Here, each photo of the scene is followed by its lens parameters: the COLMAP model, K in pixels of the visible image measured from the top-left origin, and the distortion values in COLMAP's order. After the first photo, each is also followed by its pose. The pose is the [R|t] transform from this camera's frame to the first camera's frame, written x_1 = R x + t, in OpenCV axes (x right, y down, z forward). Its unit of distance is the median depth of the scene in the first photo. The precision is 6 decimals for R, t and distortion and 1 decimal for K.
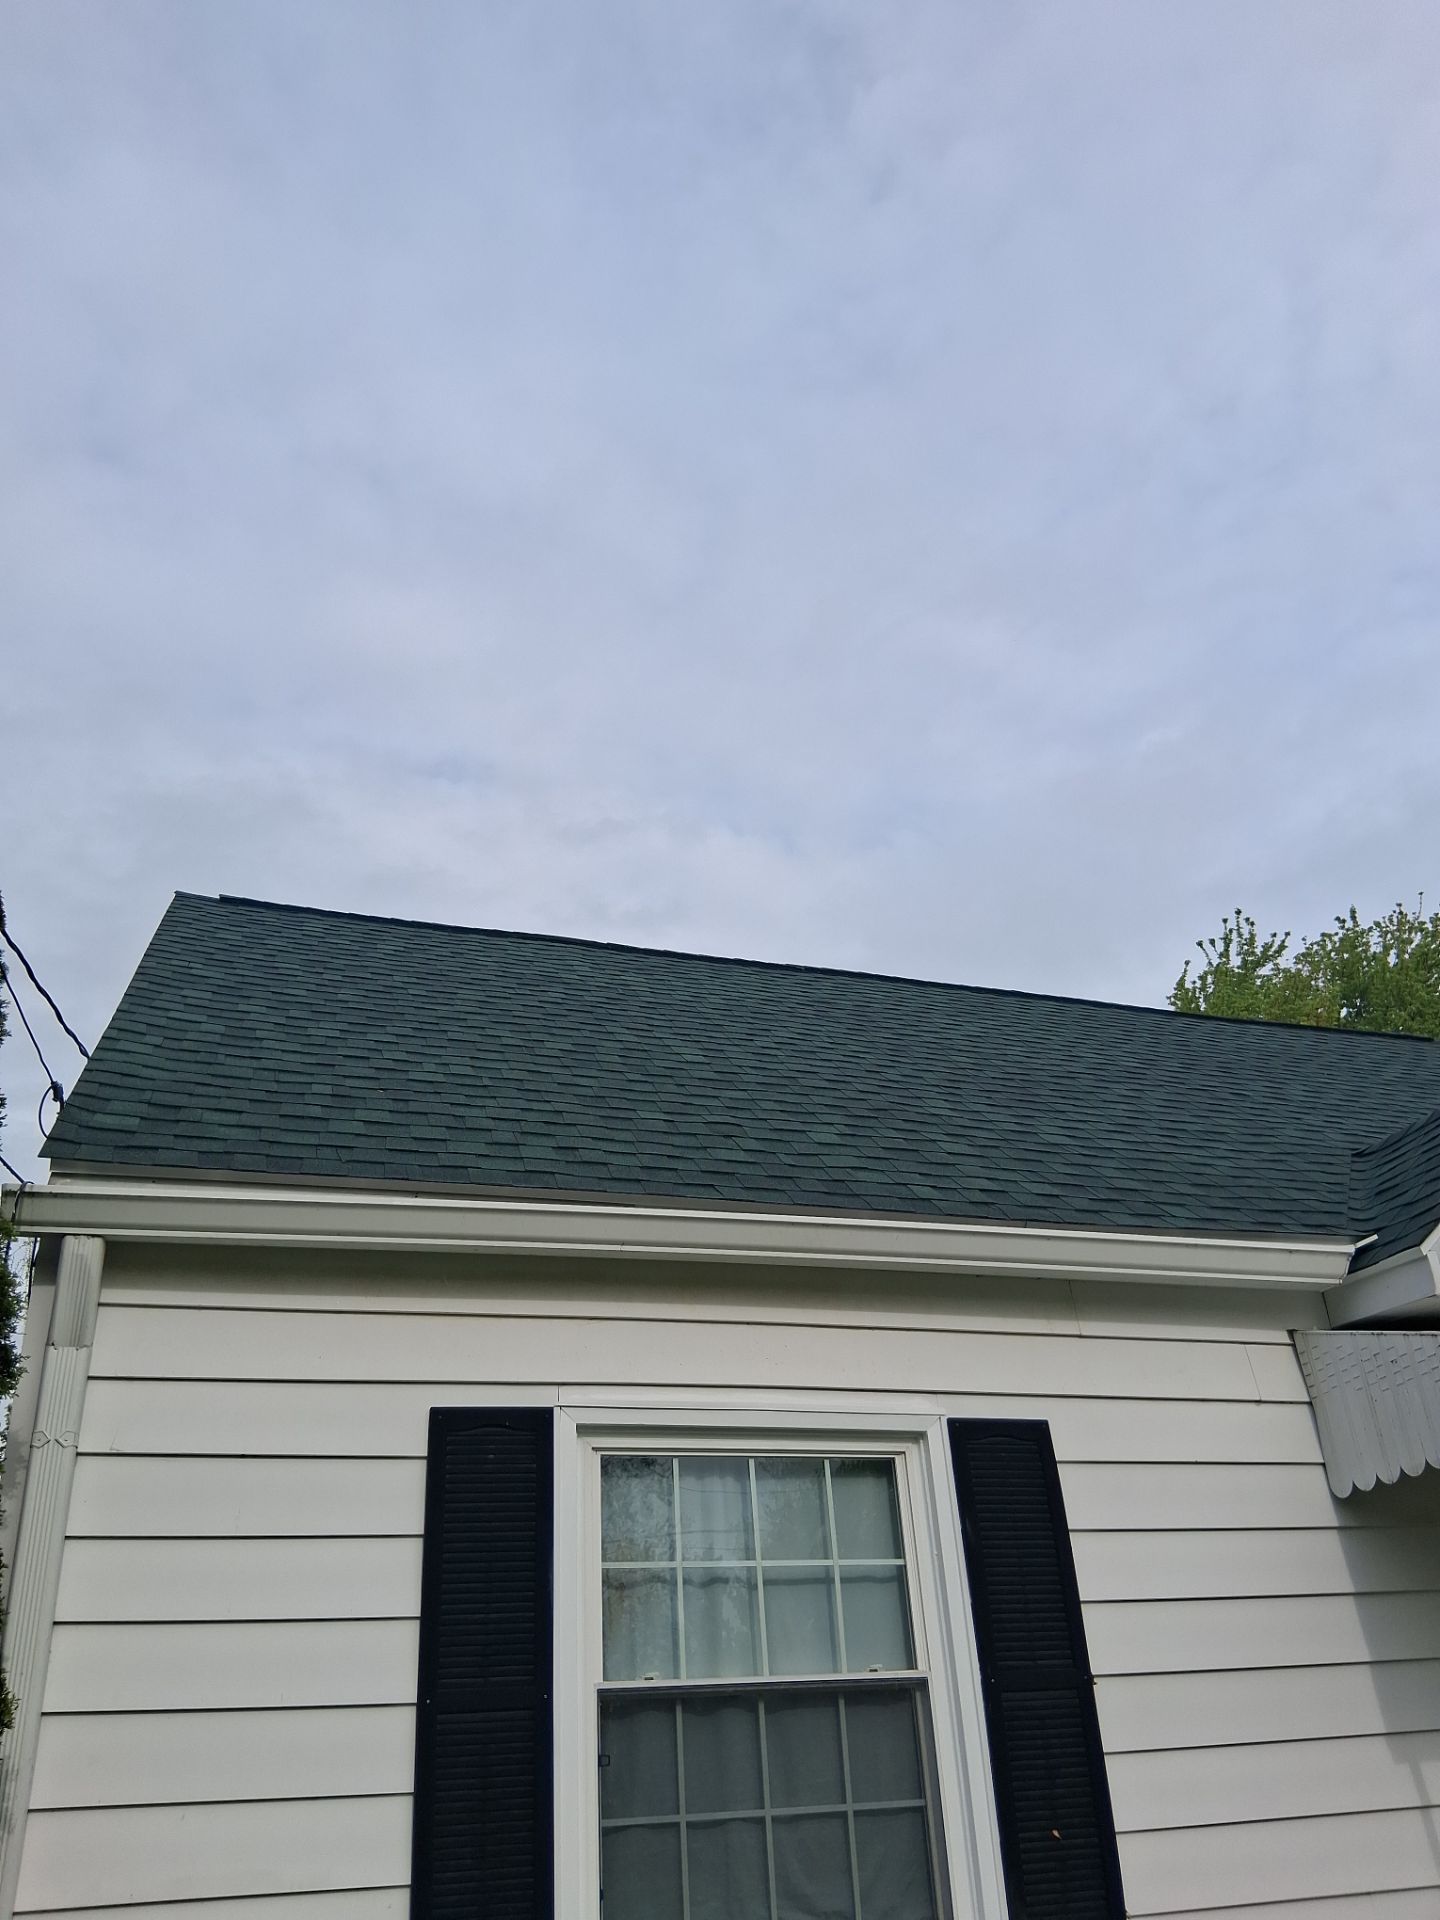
lens RADIAL K [[1470.0, 0, 720.0], [0, 1470.0, 960.0], [0, 0, 1]] dist [0.091535, -0.147567]
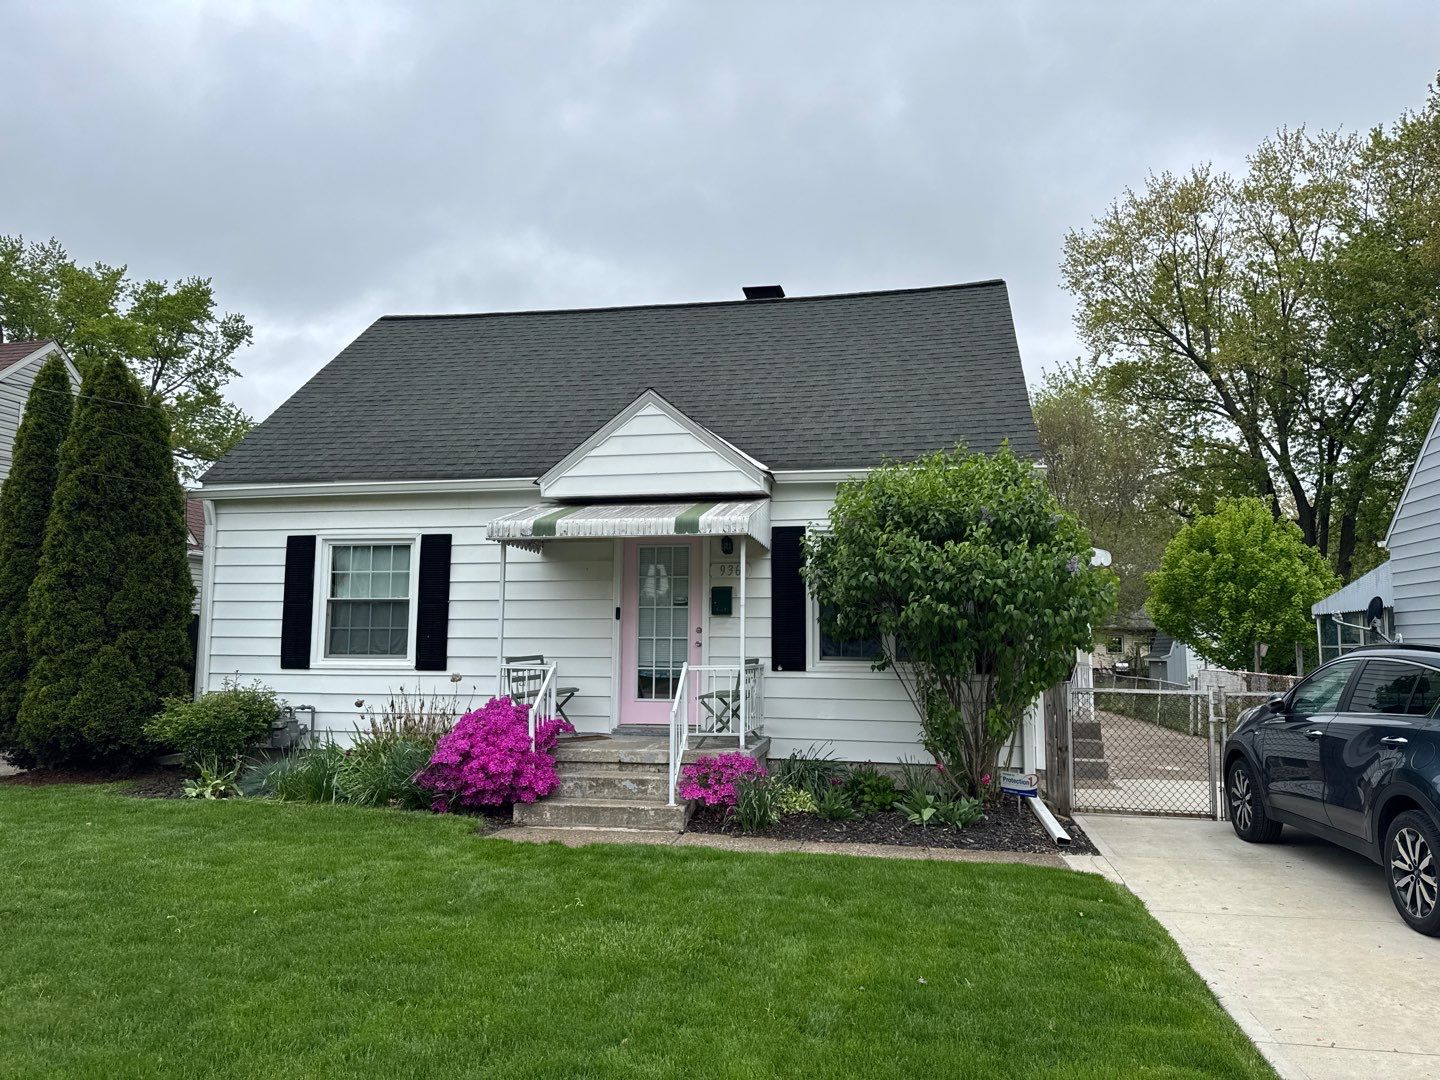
lens RADIAL K [[981.8, 0, 720.0], [0, 981.8, 540.0], [0, 0, 1]] dist [0.155455, -0.292189]
pose [[0.876341, 0.009218, -0.481603, 2.029964], [0.187584, 0.914357, 0.358835, -0.417058], [0.443665, -0.404803, 0.799559, -0.613494]]
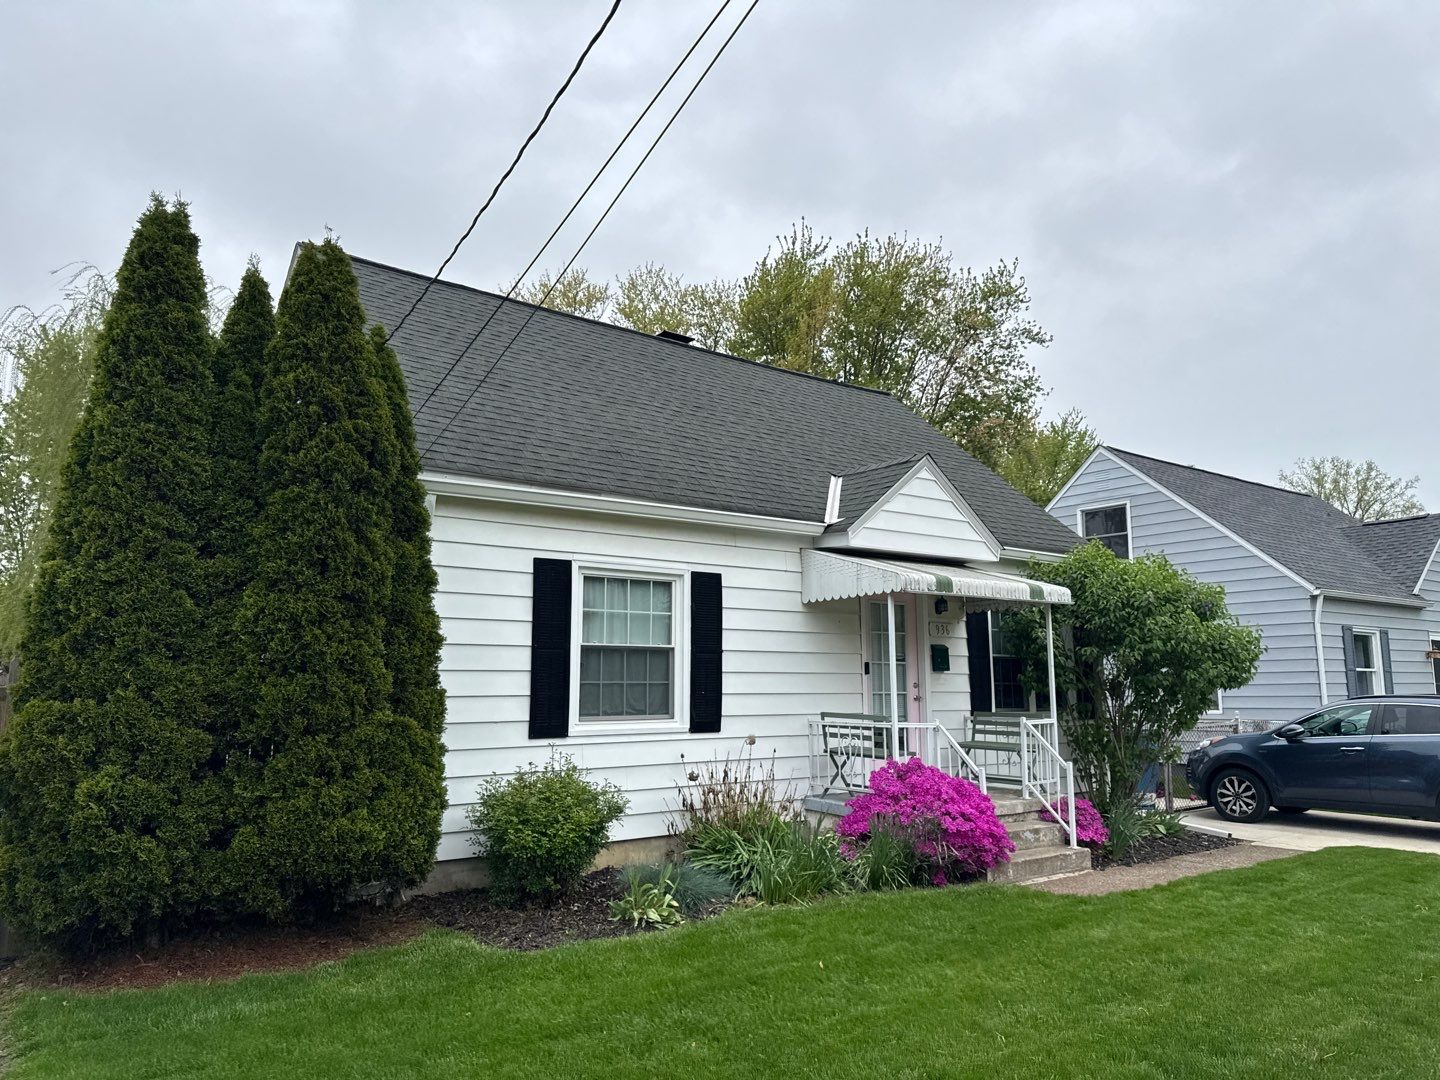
lens RADIAL K [[981.8, 0, 720.0], [0, 981.8, 540.0], [0, 0, 1]] dist [0.155455, -0.292189]
pose [[0.945943, 0.099707, 0.308626, -0.436423], [-0.201442, 0.926397, 0.318134, -0.417325], [-0.254191, -0.363107, 0.896404, -0.820327]]
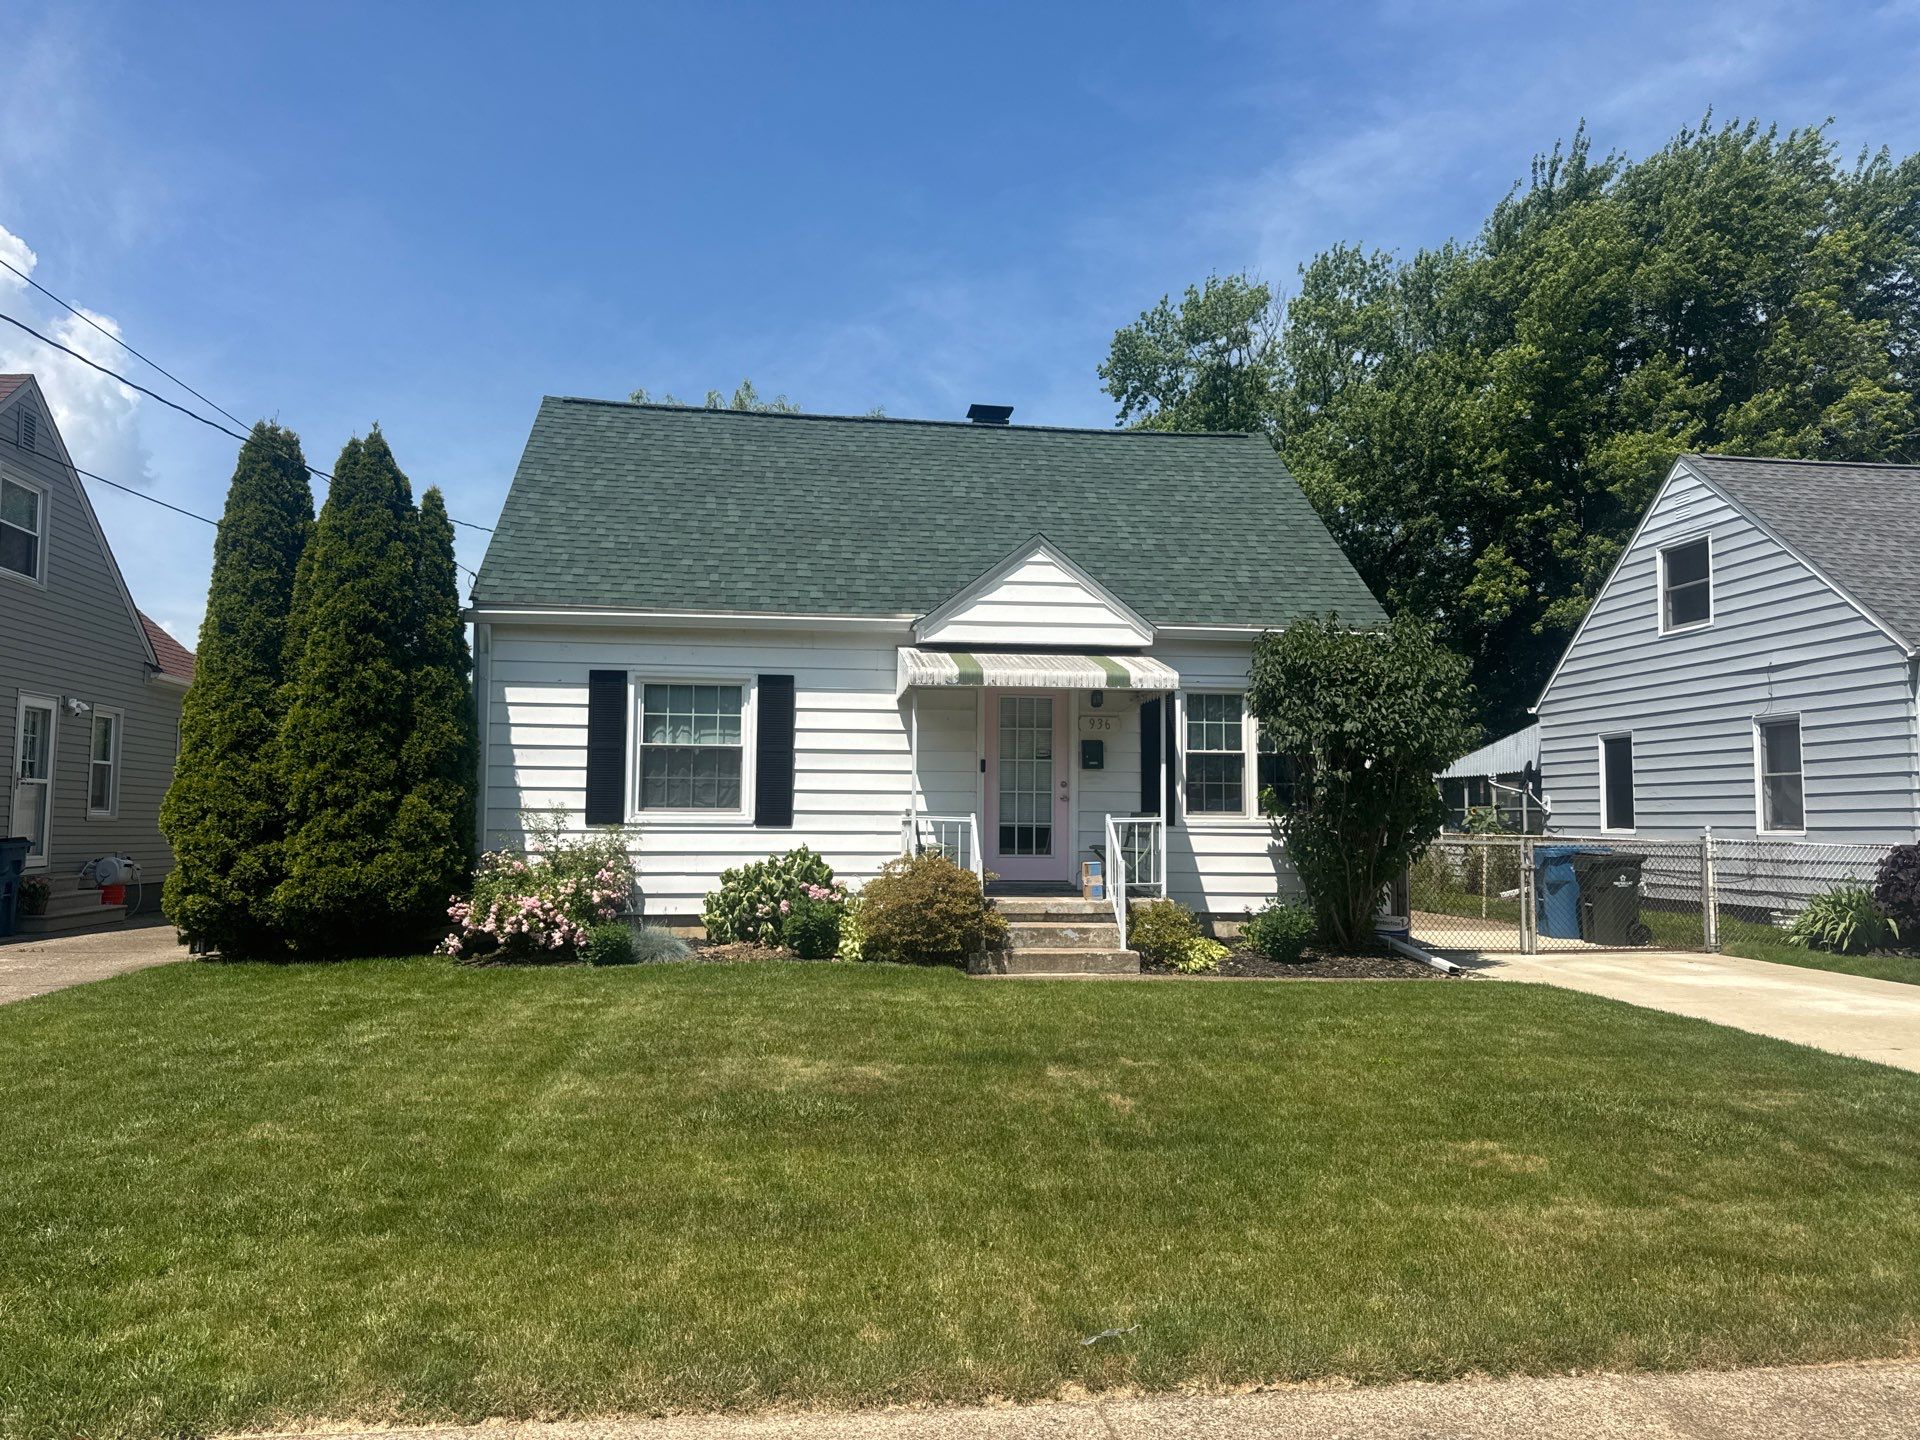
lens RADIAL K [[1309.0, 0, 960.0], [0, 1309.0, 720.0], [0, 0, 1]] dist [0.155455, -0.292189]
pose [[0.982635, 0.047895, -0.179263, 1.150906], [0.033246, 0.905033, 0.424041, -0.828004], [0.182548, -0.422637, 0.887724, -1.543761]]
